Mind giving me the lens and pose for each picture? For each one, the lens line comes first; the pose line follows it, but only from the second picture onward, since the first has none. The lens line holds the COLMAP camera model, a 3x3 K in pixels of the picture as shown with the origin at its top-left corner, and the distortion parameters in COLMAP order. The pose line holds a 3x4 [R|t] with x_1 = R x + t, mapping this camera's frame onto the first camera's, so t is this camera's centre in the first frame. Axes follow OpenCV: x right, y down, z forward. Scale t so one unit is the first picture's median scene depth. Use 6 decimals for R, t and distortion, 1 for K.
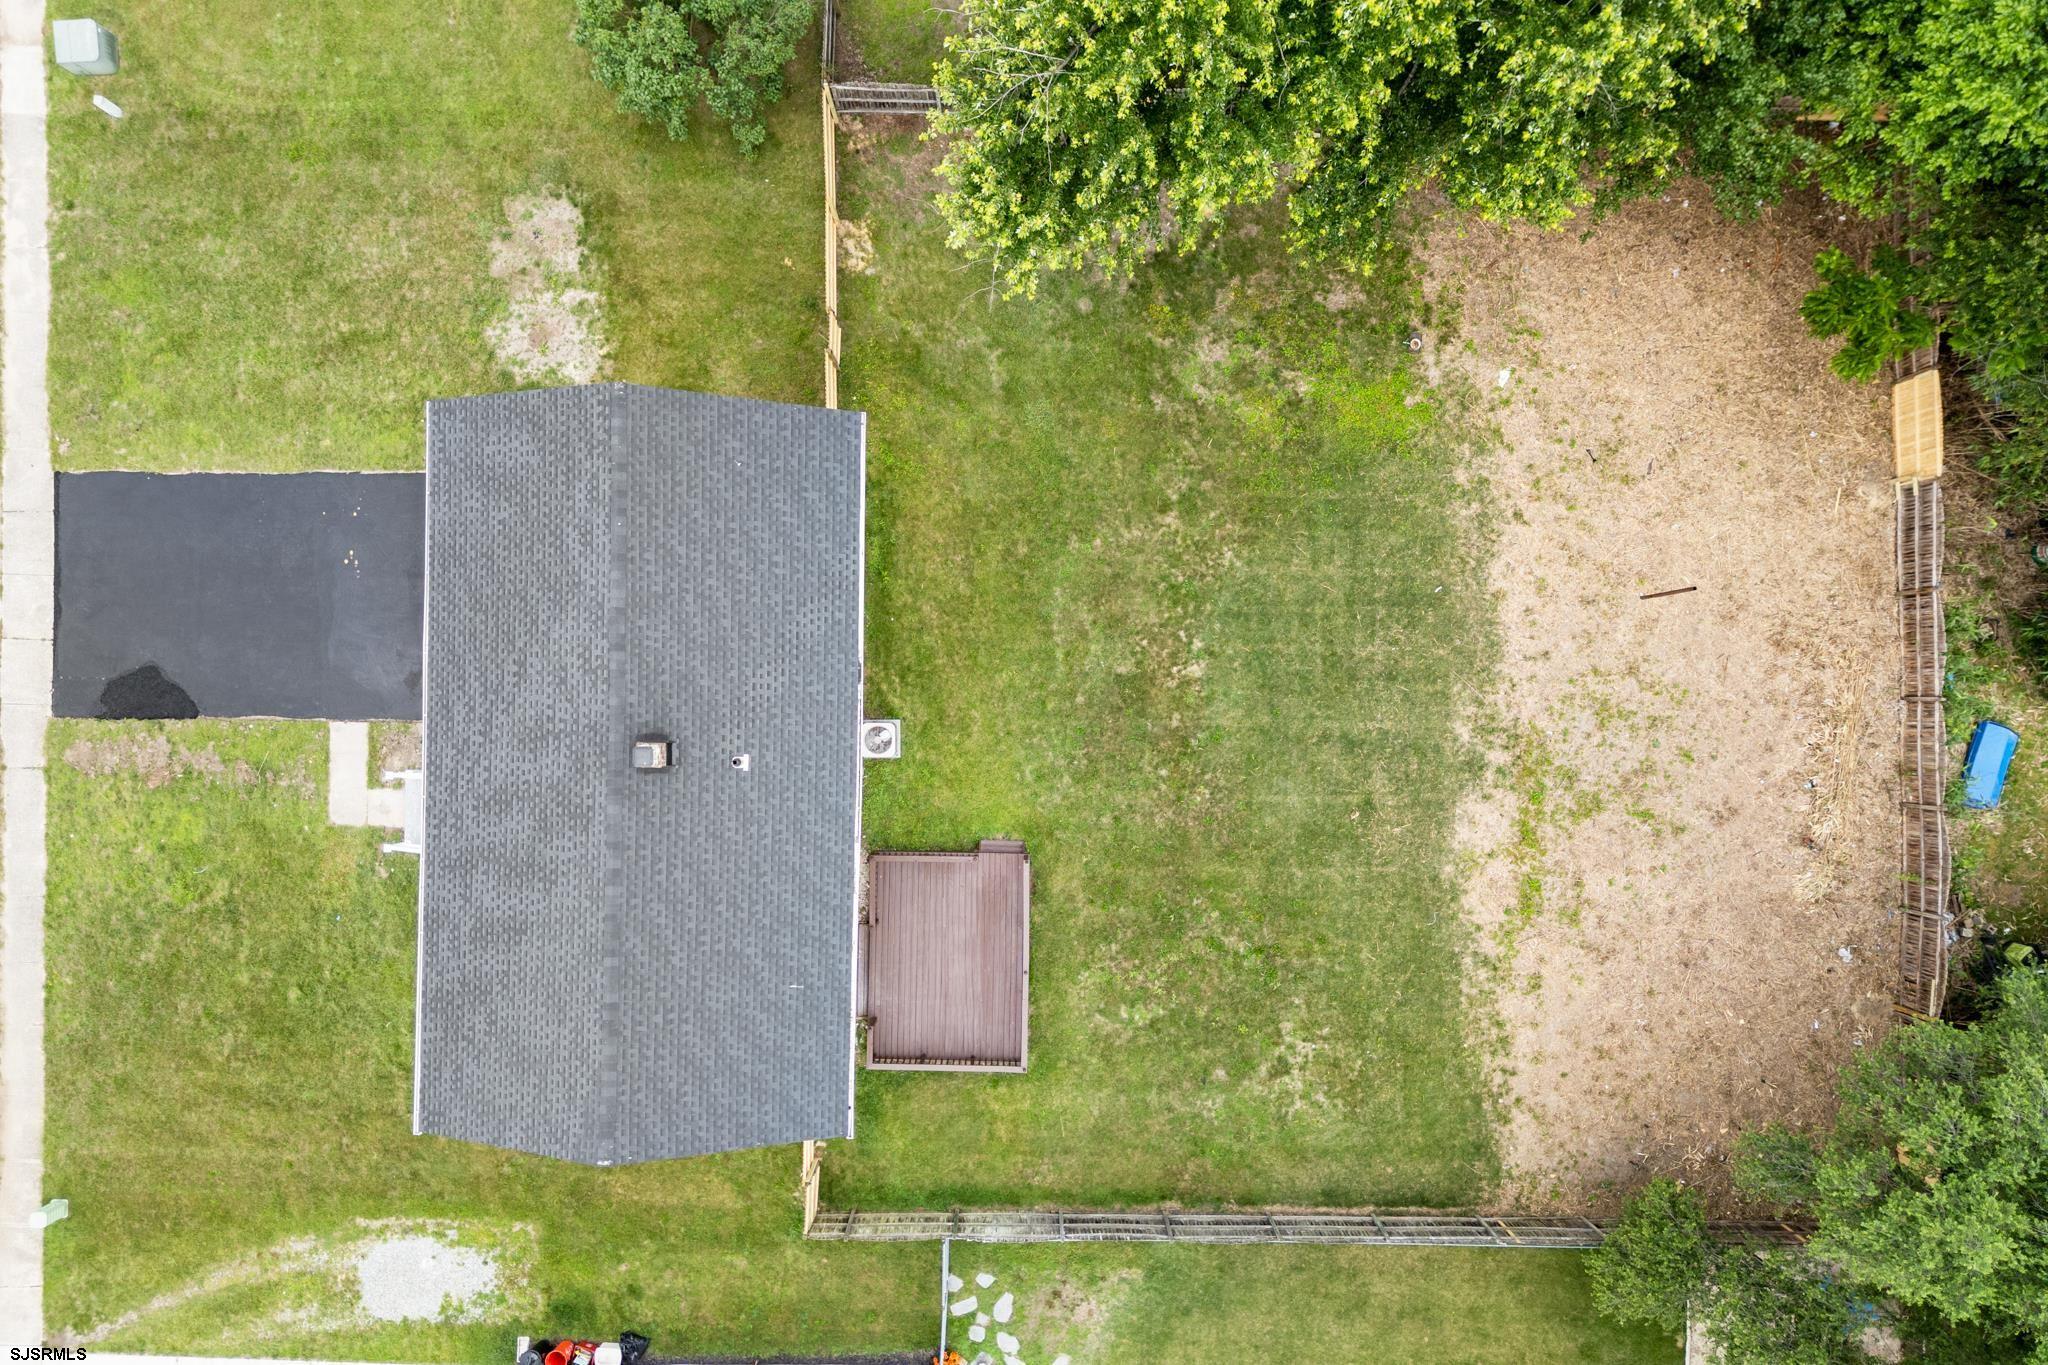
lens RADIAL K [[1452.5, 0, 1000.2], [0, 1452.5, 729.0], [0, 0, 1]] dist [0.069935, -0.057293]
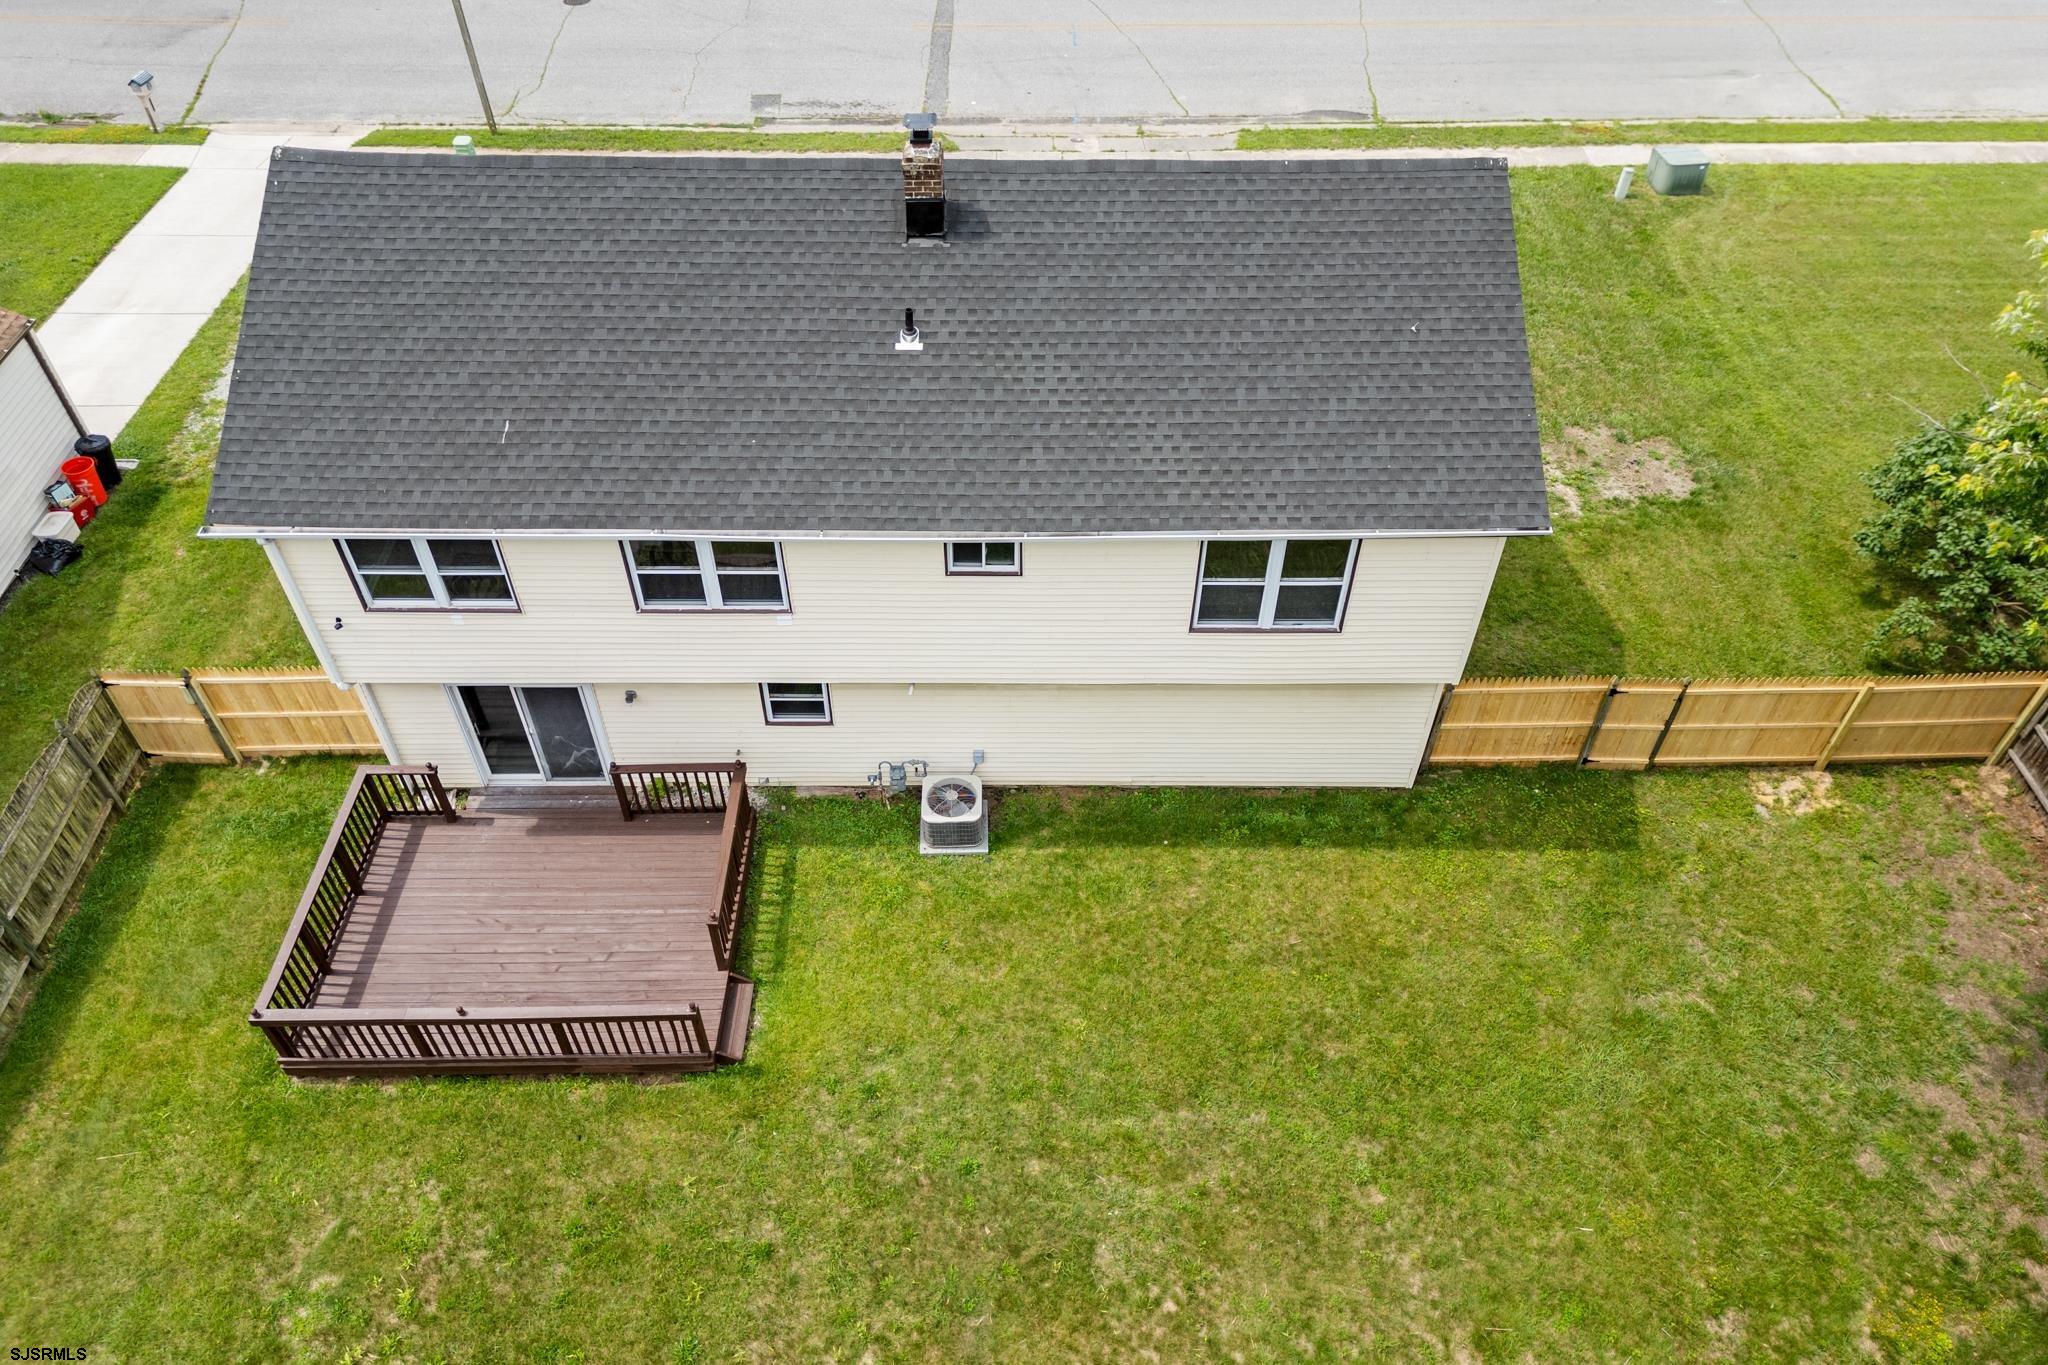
lens RADIAL K [[1452.5, 0, 1031.7], [0, 1452.5, 686.5], [0, 0, 1]] dist [0.069935, -0.057293]
pose [[0.031264, 0.708426, -0.705092, 0.277537], [-0.999232, 0.005468, -0.038812, -0.002103], [-0.023640, 0.705764, 0.708052, 0.559747]]
